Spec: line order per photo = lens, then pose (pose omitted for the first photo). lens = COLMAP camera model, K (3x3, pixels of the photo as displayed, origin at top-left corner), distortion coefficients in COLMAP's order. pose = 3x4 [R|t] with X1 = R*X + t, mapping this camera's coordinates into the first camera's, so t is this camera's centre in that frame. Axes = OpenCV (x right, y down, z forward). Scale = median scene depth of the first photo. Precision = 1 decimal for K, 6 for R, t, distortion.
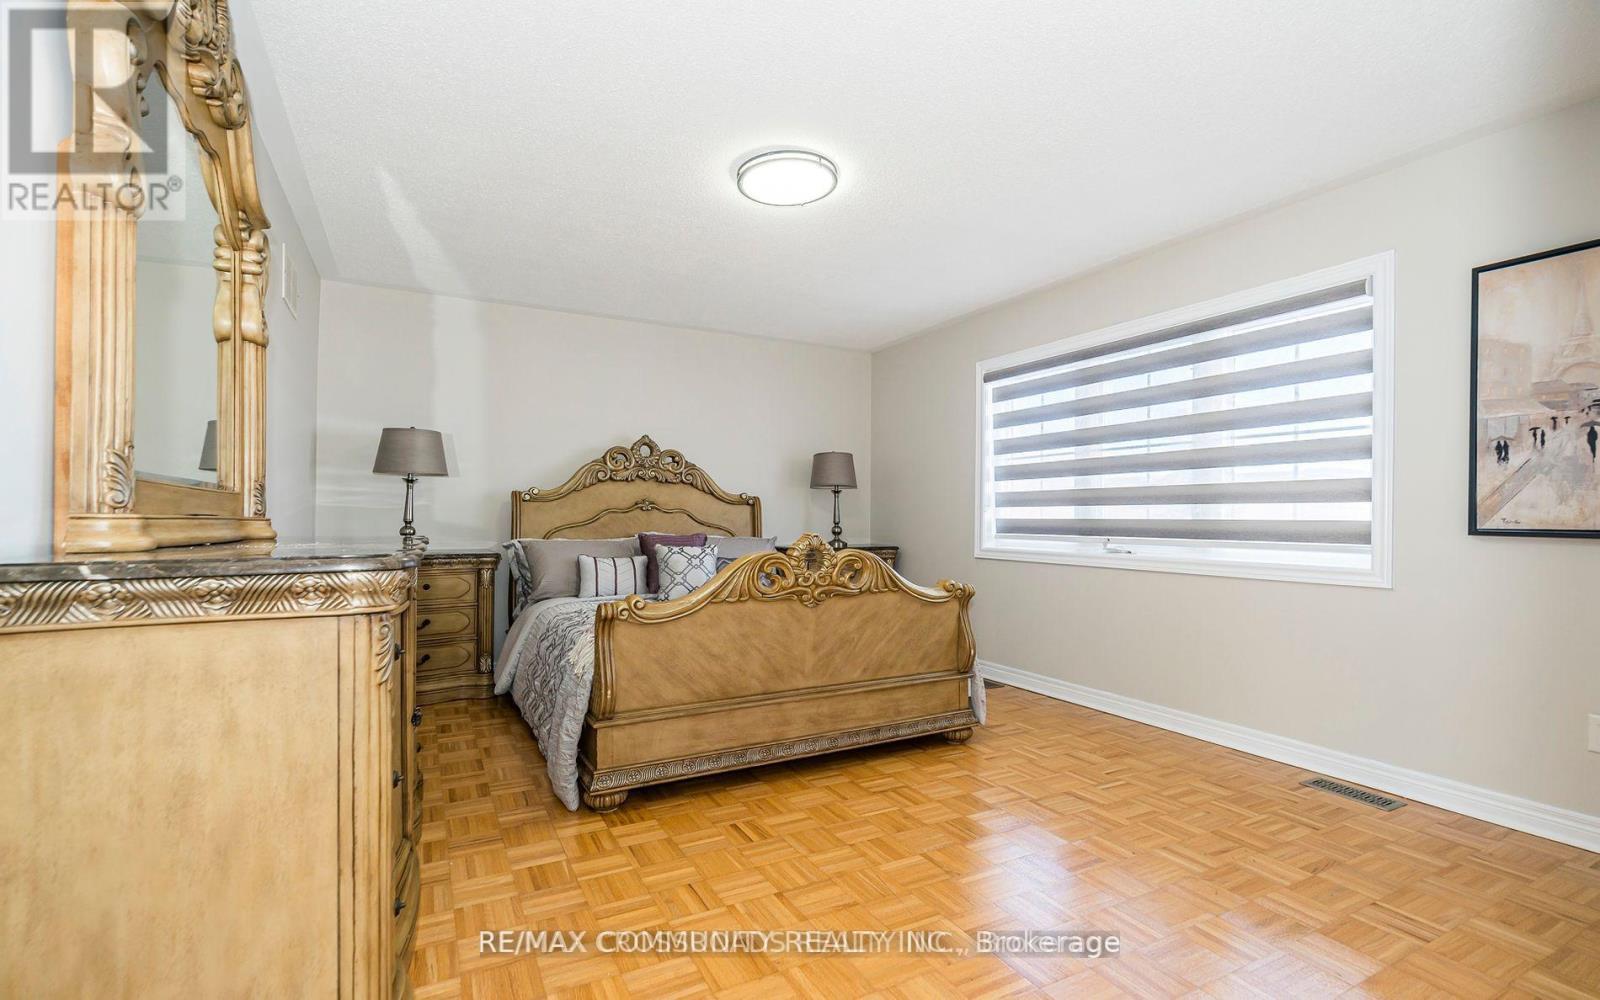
lens RADIAL K [[650.8, 0, 949.2], [0, 650.8, 526.7], [0, 0, 1]] dist [-0.000937, 0.000005]
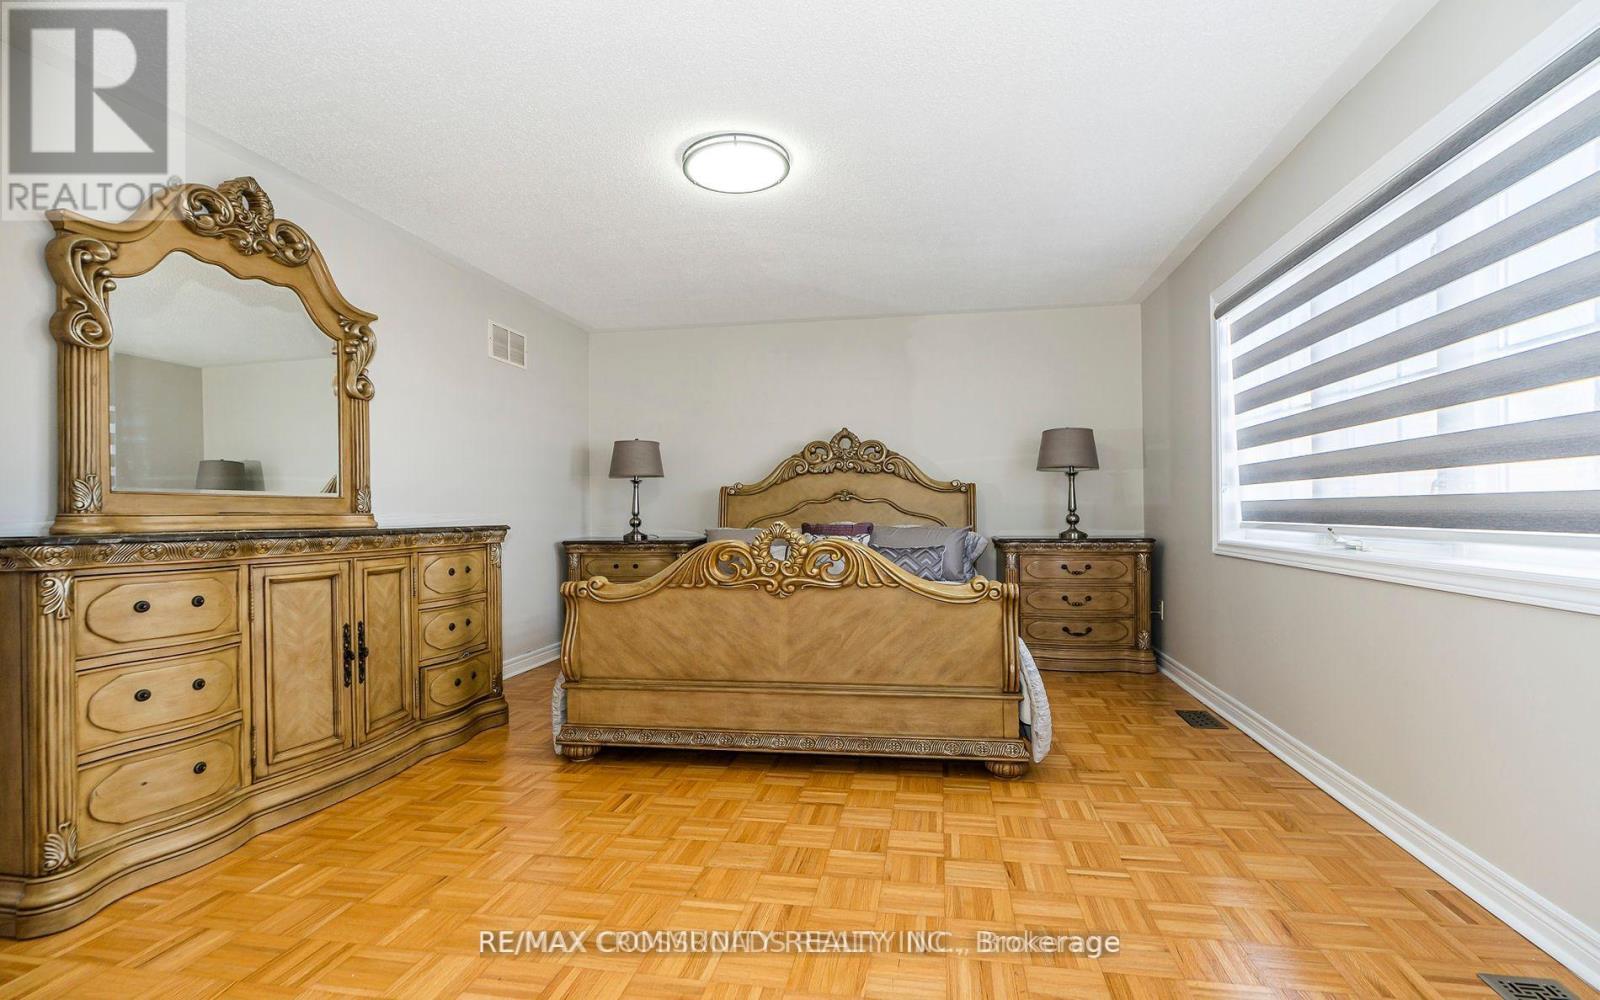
lens RADIAL K [[726.9, 0, 887.4], [0, 726.9, 518.8], [0, 0, 1]] dist [-0.001048, -0.000122]
pose [[0.797211, -0.008278, -0.603644, 0.517068], [0.010884, 0.999941, 0.000661, 0.006292], [0.603602, -0.007097, 0.797254, 0.217910]]
